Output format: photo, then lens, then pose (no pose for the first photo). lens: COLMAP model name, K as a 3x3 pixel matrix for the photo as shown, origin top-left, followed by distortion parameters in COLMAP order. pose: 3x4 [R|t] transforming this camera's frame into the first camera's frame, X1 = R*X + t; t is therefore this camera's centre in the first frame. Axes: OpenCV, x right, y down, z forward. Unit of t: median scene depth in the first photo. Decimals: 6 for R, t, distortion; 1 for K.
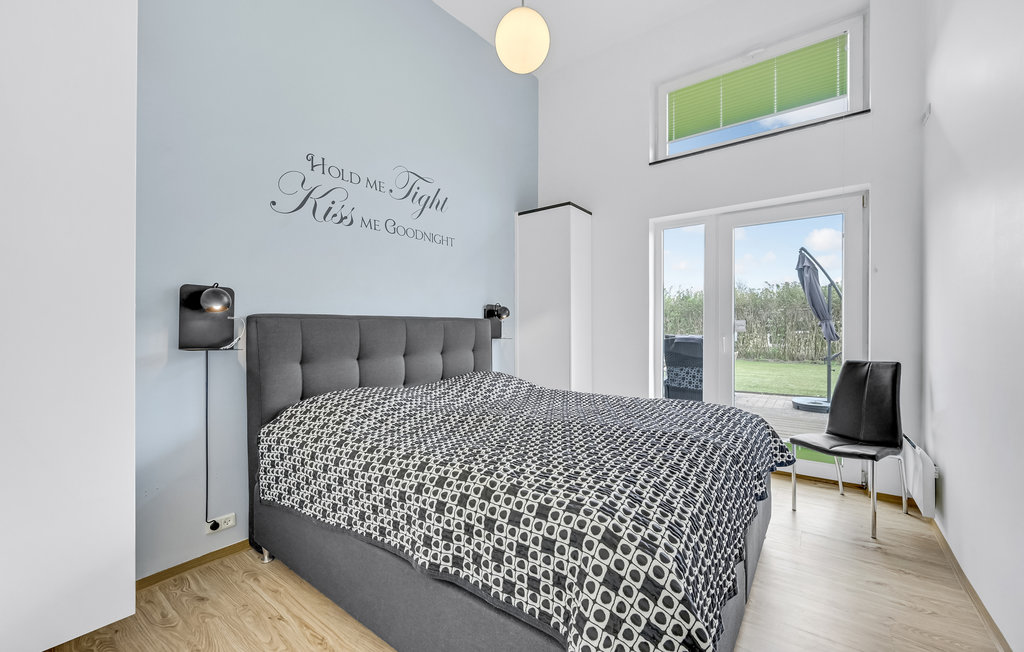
lens RADIAL K [[405.4, 0, 507.4], [0, 405.4, 327.5], [0, 0, 1]] dist [0.001899, 0.000213]
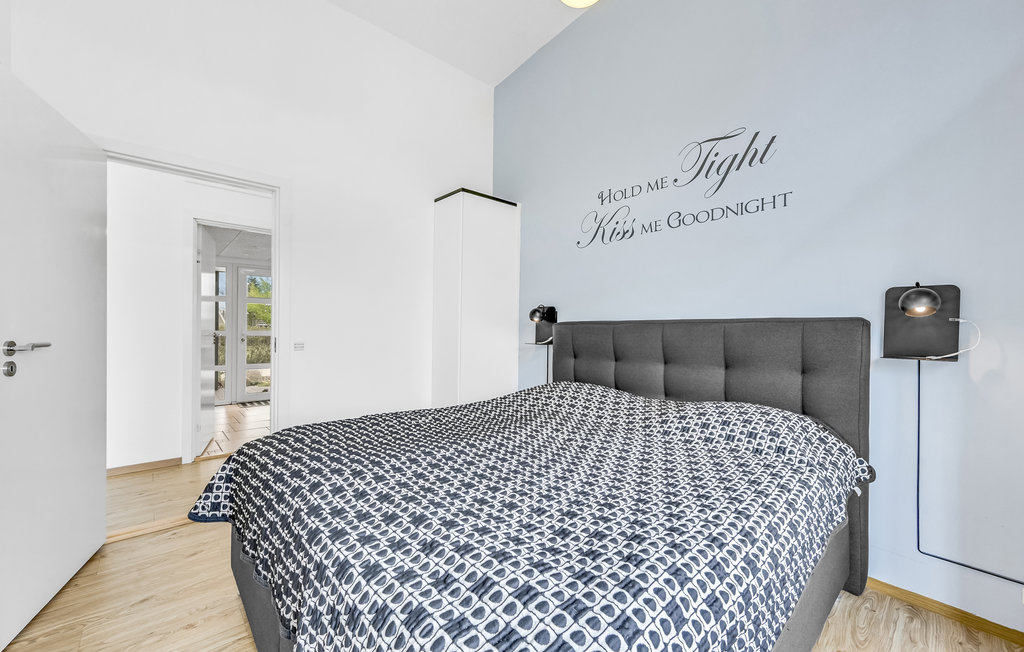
lens RADIAL K [[405.4, 0, 507.4], [0, 405.4, 327.5], [0, 0, 1]] dist [0.001899, 0.000213]
pose [[-0.191221, -0.004734, -0.981536, 0.666882], [-0.006974, 0.999970, -0.003464, -0.004696], [0.981522, 0.006183, -0.191248, 0.807617]]
